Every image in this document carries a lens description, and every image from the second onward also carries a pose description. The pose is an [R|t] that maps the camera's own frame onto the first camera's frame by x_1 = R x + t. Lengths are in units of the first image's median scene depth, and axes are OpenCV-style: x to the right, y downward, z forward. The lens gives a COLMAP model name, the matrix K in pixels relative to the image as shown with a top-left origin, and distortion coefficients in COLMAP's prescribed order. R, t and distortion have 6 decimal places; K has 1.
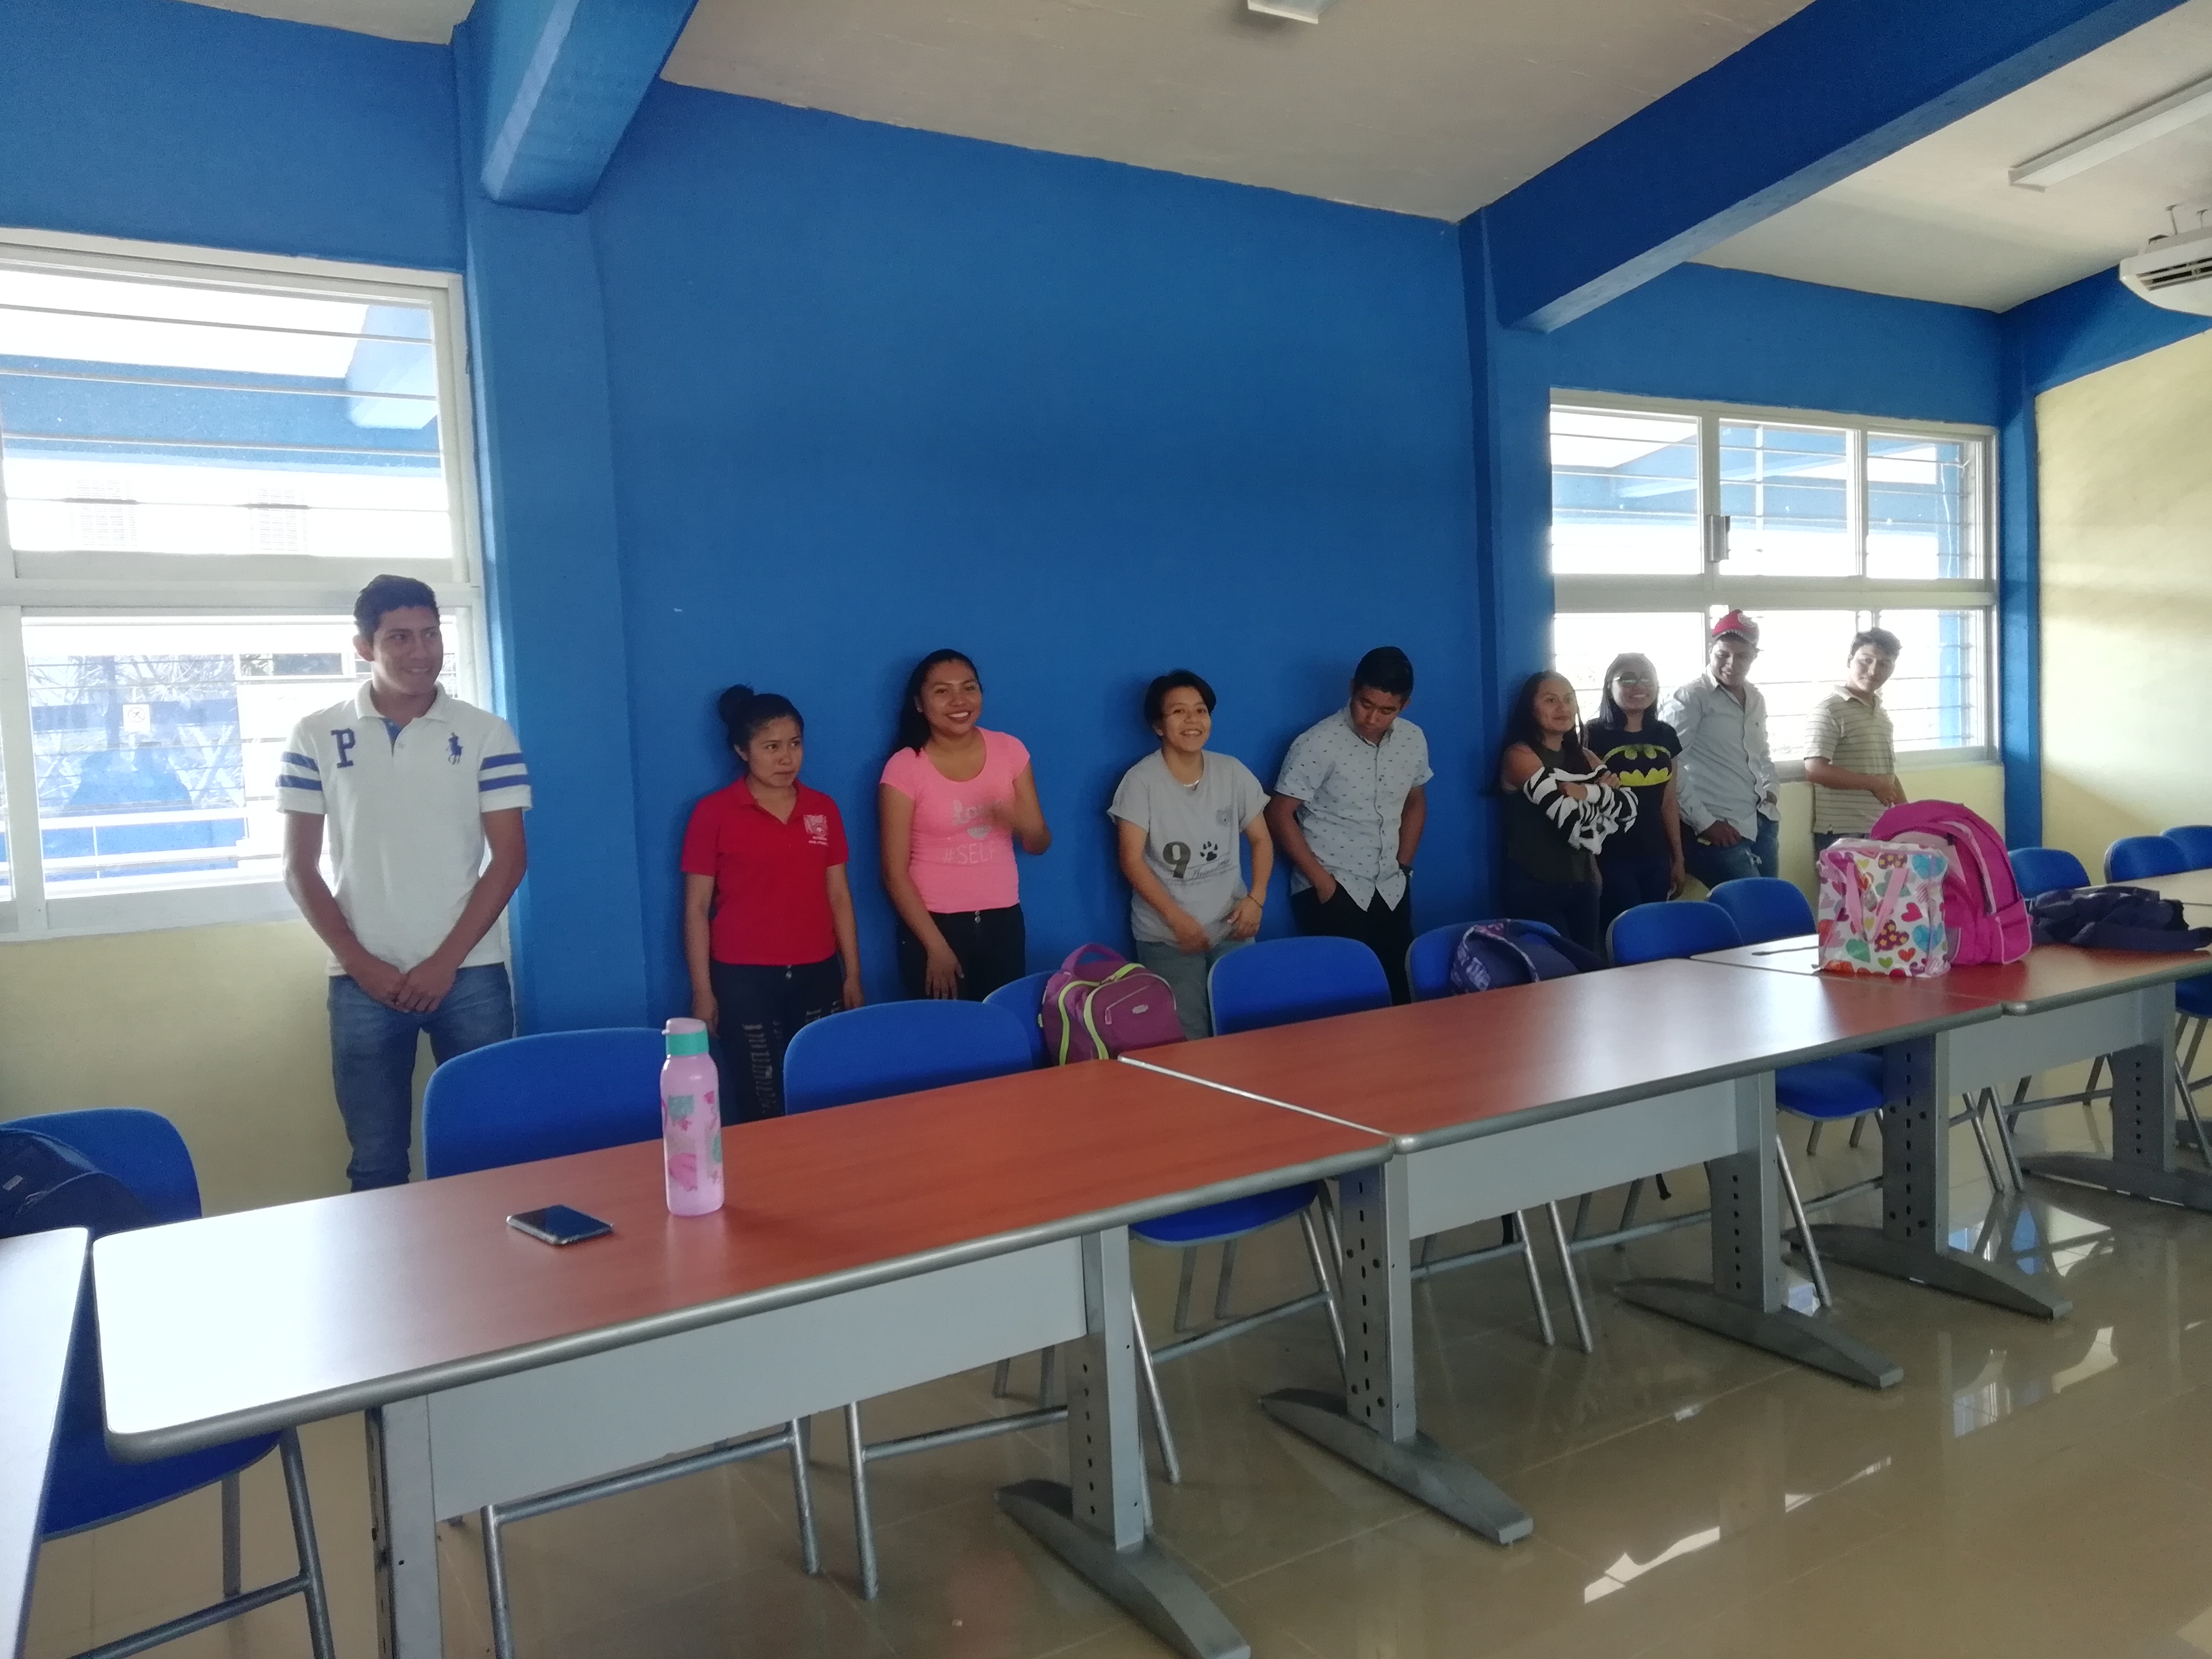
lens RADIAL K [[1645.4, 0, 1106.0], [0, 1645.4, 829.5], [0, 0, 1]] dist [0.039140, -0.009927]
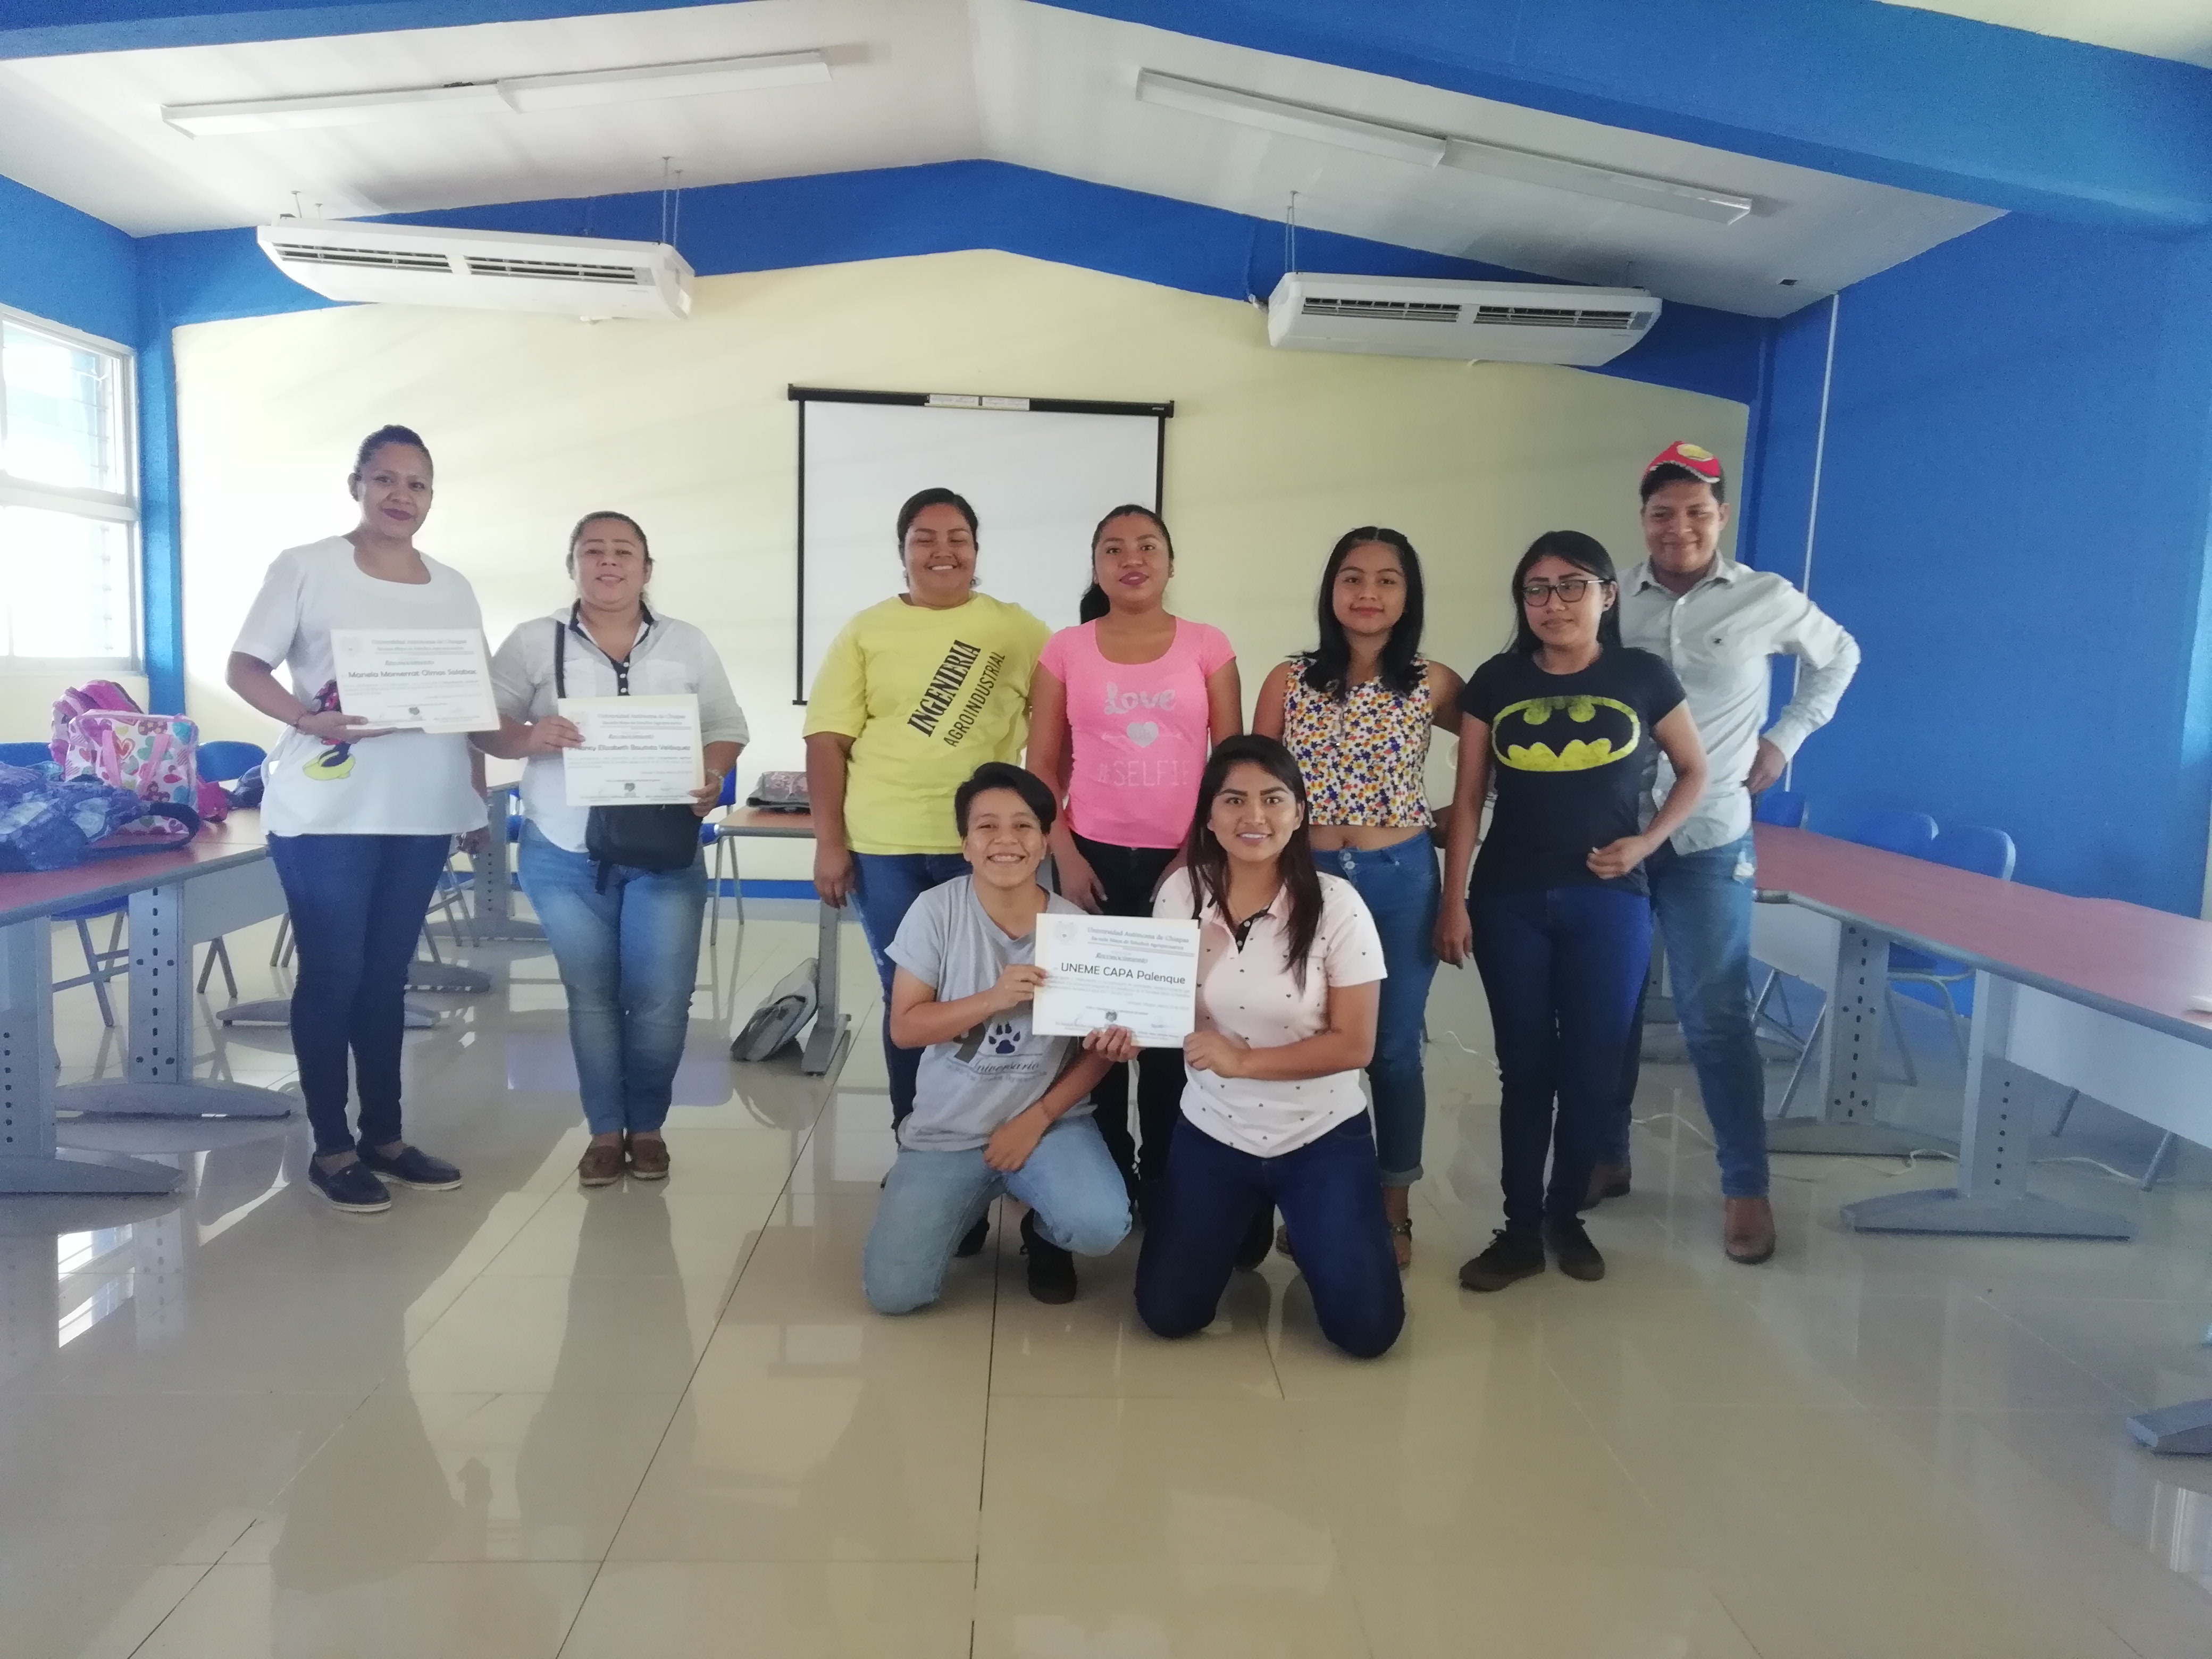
lens RADIAL K [[1627.8, 0, 1096.0], [0, 1627.8, 806.0], [0, 0, 1]] dist [0.038006, 0.006175]
pose [[0.492109, -0.018201, 0.870343, -0.085285], [-0.000949, 0.999770, 0.021444, 0.024044], [-0.870533, -0.011378, 0.491979, -0.037666]]
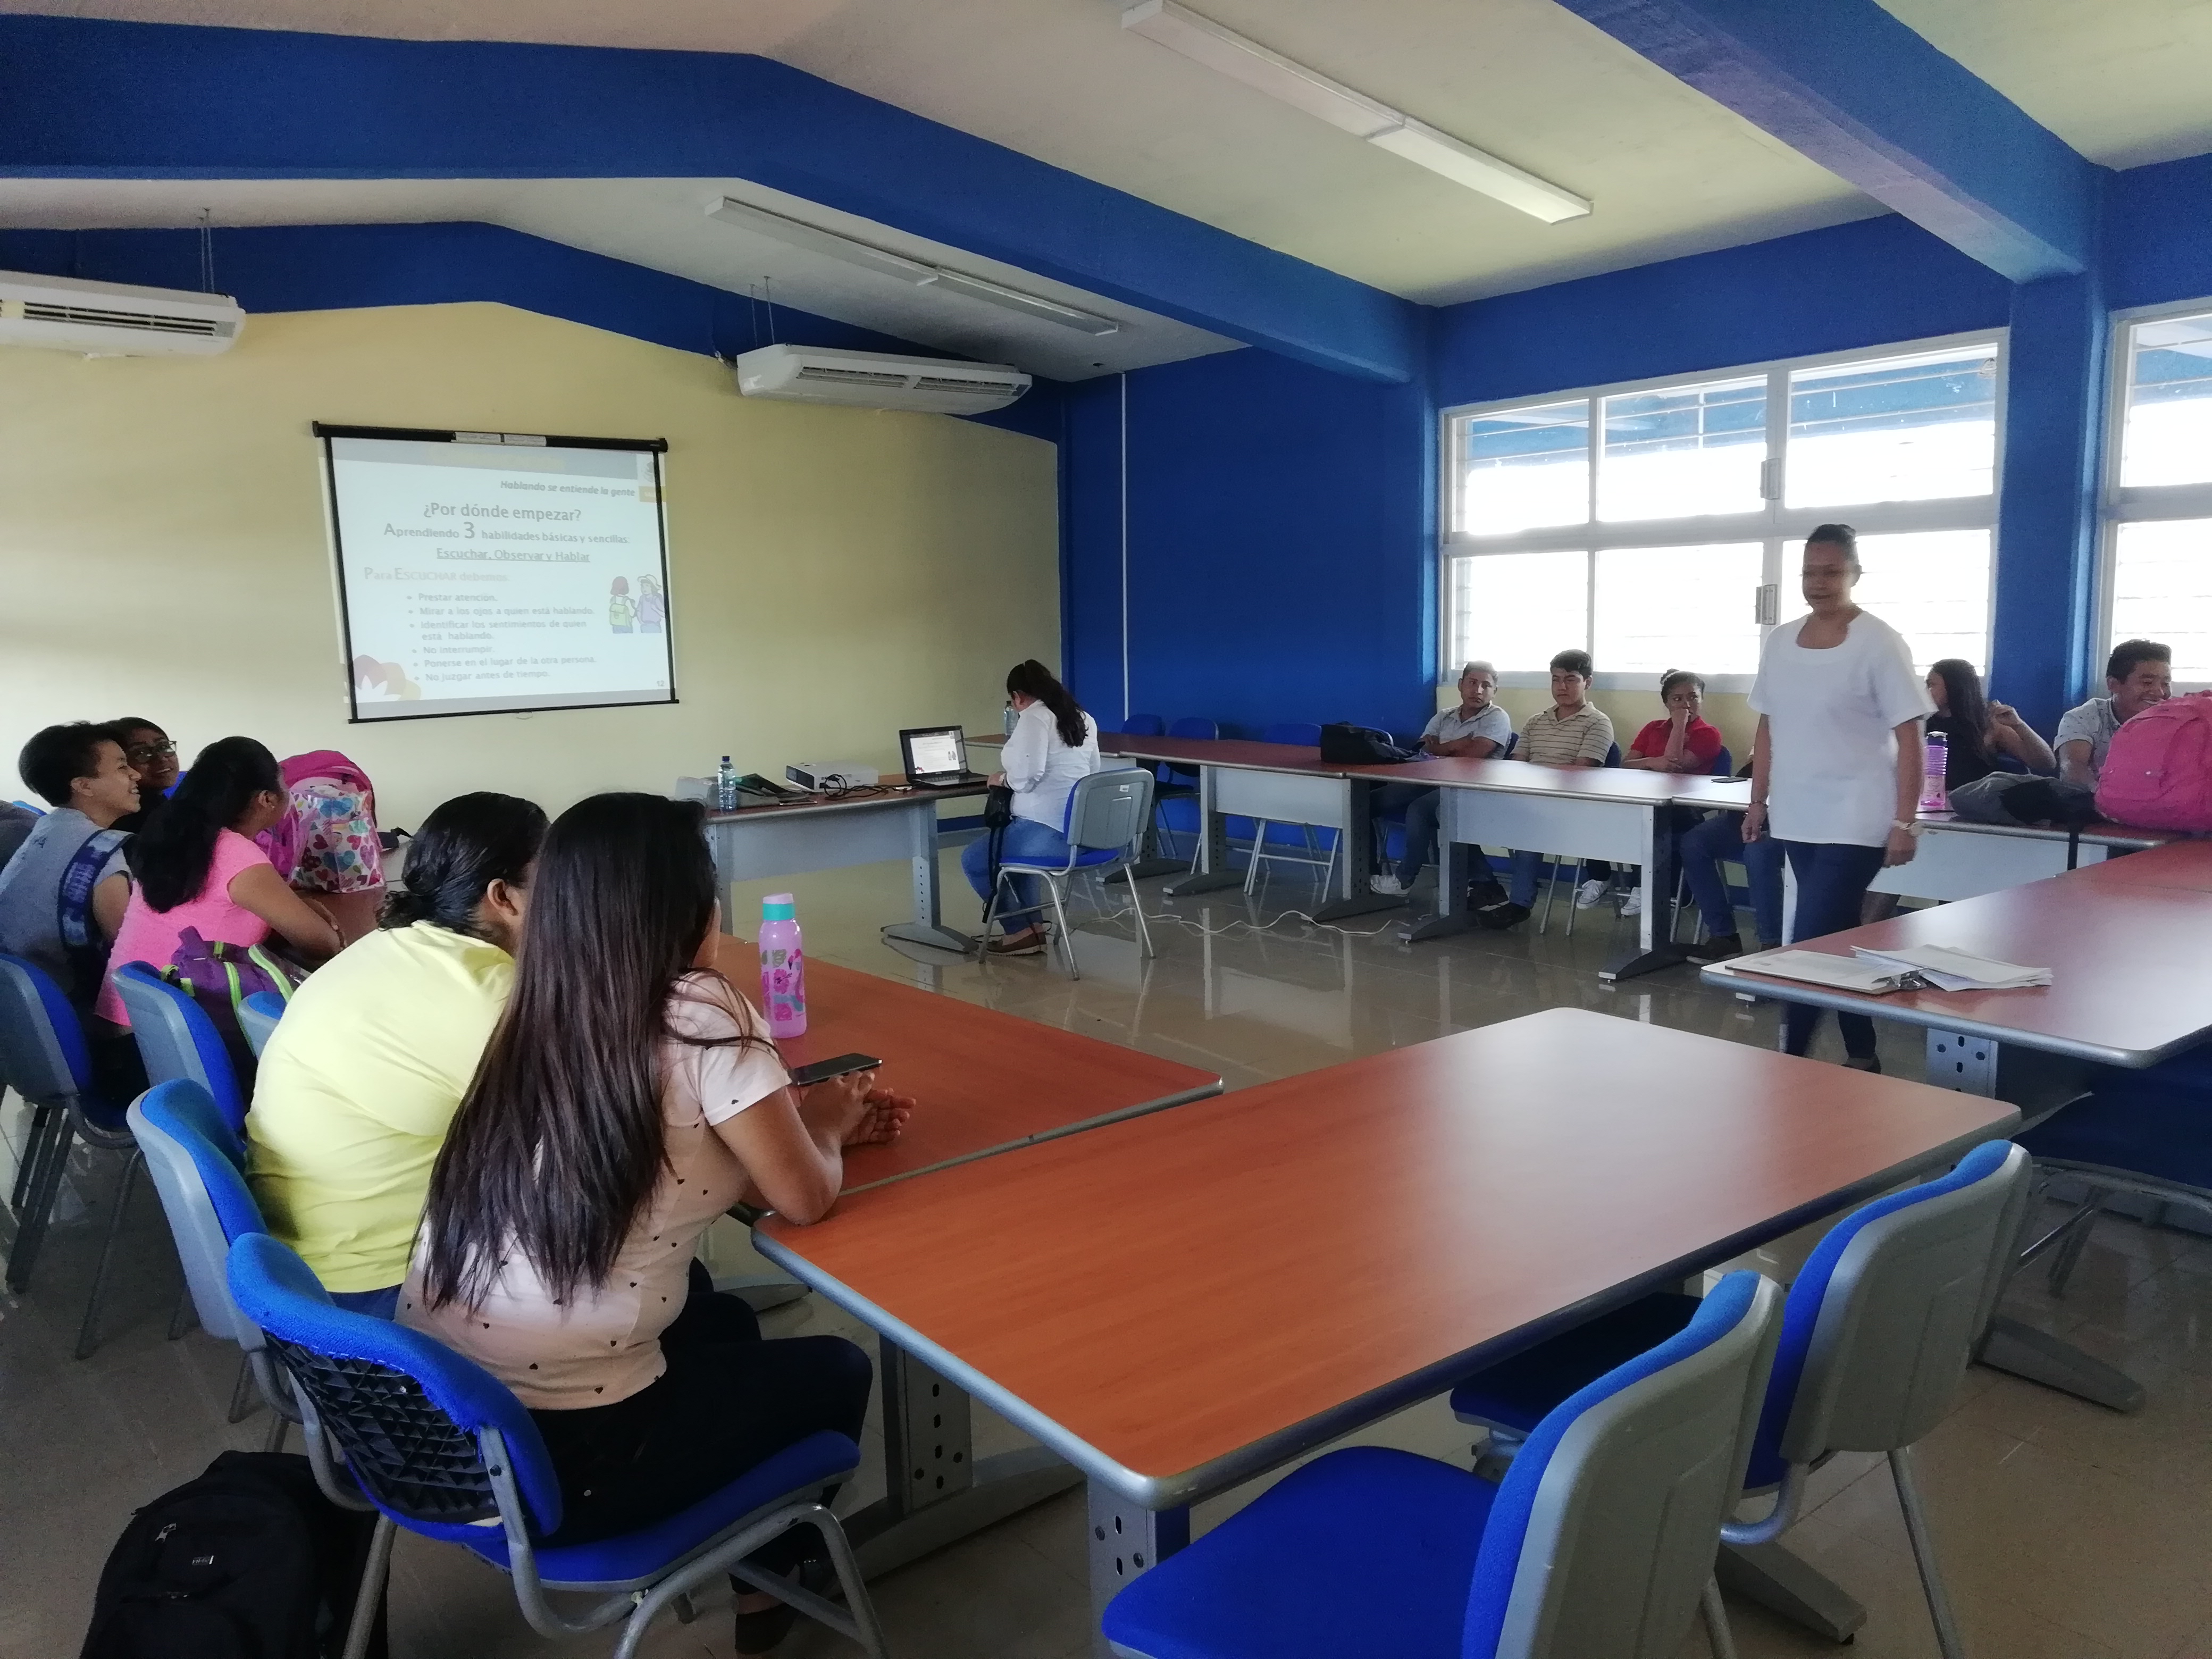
lens RADIAL K [[1645.4, 0, 1106.0], [0, 1645.4, 829.5], [0, 0, 1]] dist [0.039140, -0.009927]
pose [[-0.109190, -0.090228, 0.989917, -0.527178], [0.094177, 0.990453, 0.100665, -0.019041], [-0.989550, 0.104219, -0.099650, 0.313502]]
